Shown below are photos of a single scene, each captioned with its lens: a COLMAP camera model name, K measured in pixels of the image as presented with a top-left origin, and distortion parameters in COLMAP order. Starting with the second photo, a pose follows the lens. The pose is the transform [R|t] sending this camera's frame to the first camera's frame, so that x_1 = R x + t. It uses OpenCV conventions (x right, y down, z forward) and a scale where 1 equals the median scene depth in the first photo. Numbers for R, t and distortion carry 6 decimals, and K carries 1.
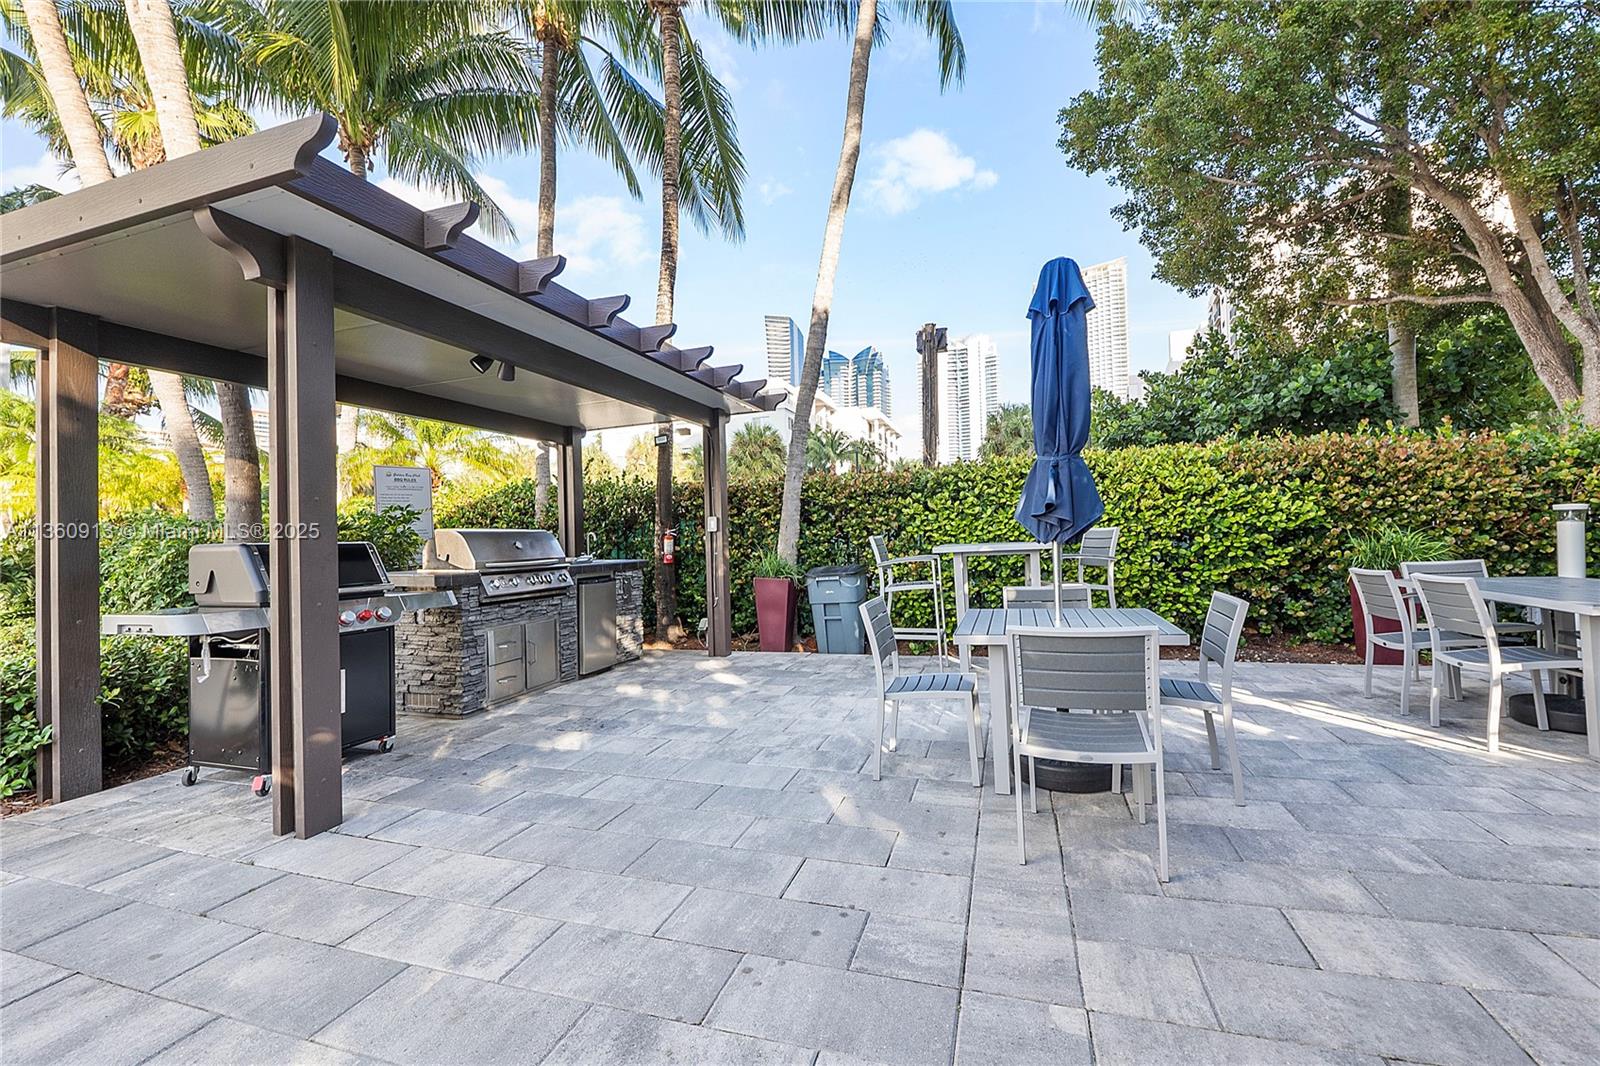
lens RADIAL K [[683.5, 0, 795.7], [0, 683.5, 532.5], [0, 0, 1]] dist [-0.008403, -0.000409]
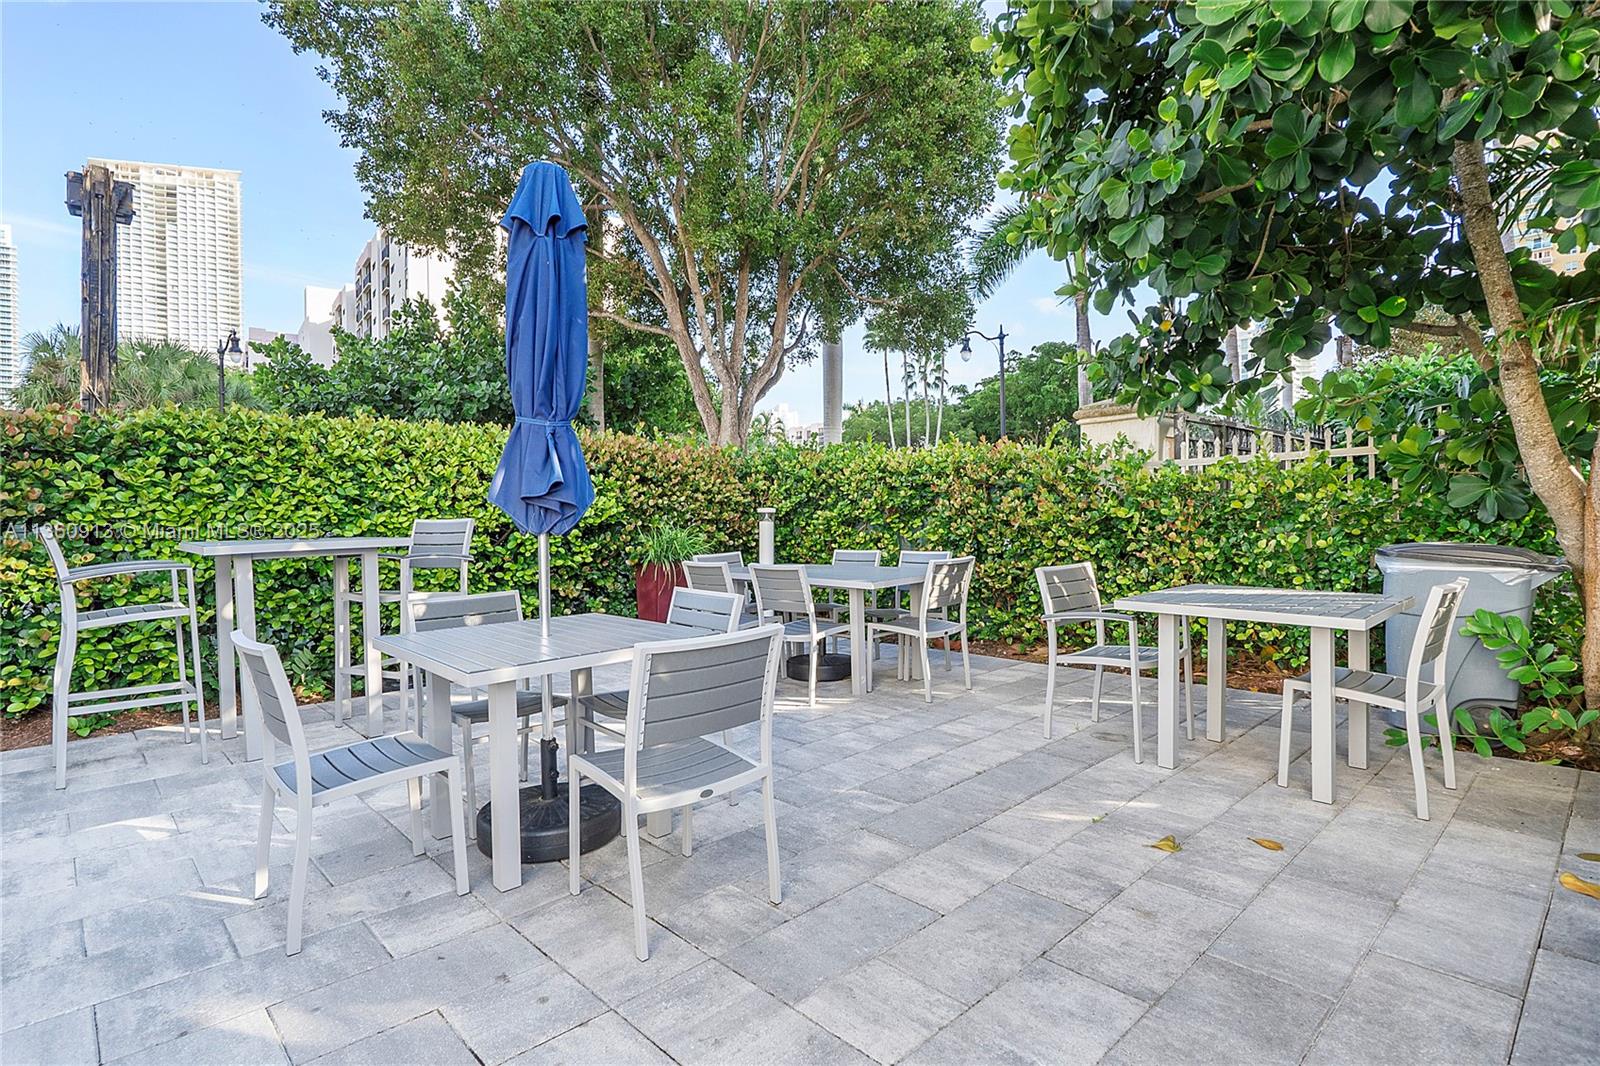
lens RADIAL K [[807.8, 0, 801.2], [0, 807.8, 528.8], [0, 0, 1]] dist [-0.006123, 0.000263]
pose [[0.474813, 0.010135, 0.880028, -0.173609], [-0.006639, 0.999946, -0.007934, 0.008810], [-0.880062, -0.002075, 0.474855, 0.201118]]
